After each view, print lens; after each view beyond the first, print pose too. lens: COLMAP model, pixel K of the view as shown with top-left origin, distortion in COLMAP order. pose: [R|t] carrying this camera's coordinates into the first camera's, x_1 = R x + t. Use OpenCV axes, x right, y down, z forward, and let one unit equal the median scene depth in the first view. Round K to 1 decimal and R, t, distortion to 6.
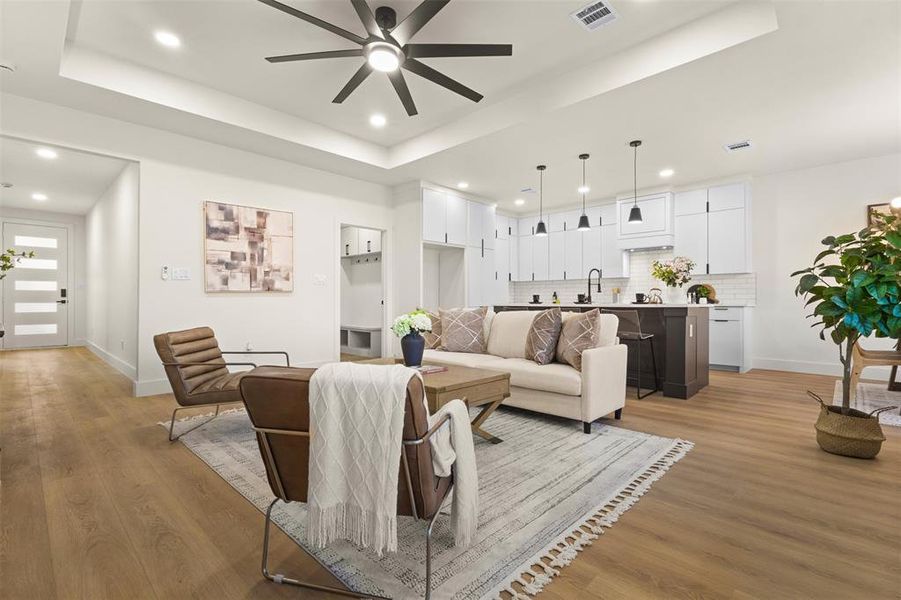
lens RADIAL K [[415.4, 0, 444.5], [0, 415.4, 303.5], [0, 0, 1]] dist [-0.001071, 0.001985]
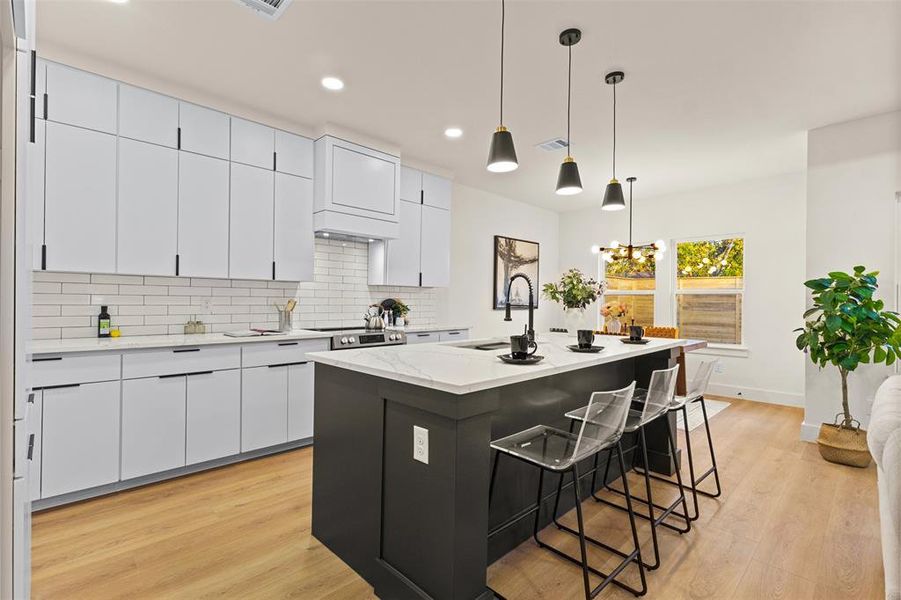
lens RADIAL K [[415.4, 0, 446.1], [0, 415.4, 303.0], [0, 0, 1]] dist [-0.001071, 0.001985]
pose [[0.029791, -0.003004, 0.999552, -0.141662], [-0.003464, 0.999989, 0.003109, -0.053284], [-0.999550, -0.003555, 0.029780, 1.134967]]
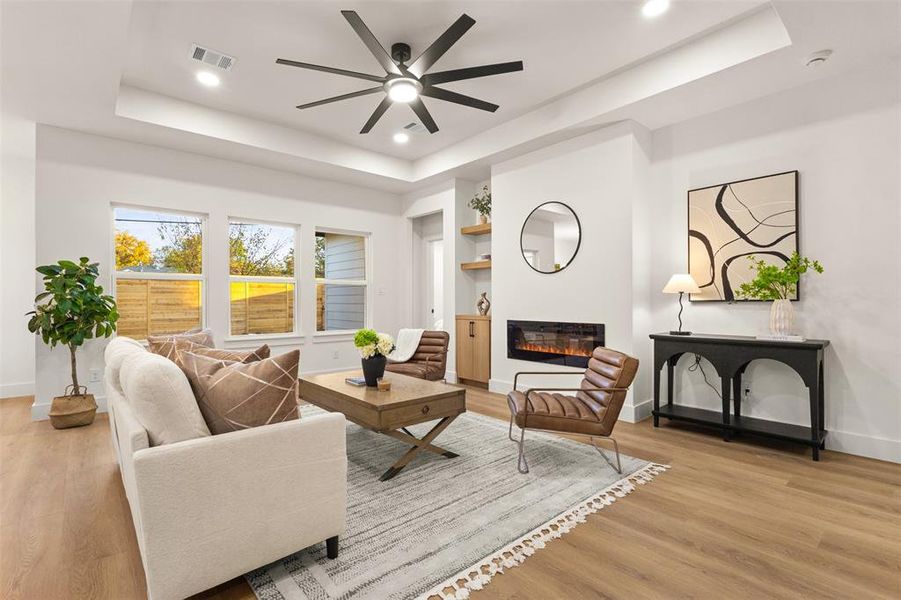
lens RADIAL K [[415.4, 0, 444.4], [0, 415.4, 298.8], [0, 0, 1]] dist [-0.001071, 0.001985]
pose [[-0.996421, 0.002304, 0.084503, -0.202096], [0.002170, 0.999996, -0.001674, -0.031213], [-0.084506, -0.001485, -0.996422, 1.219709]]
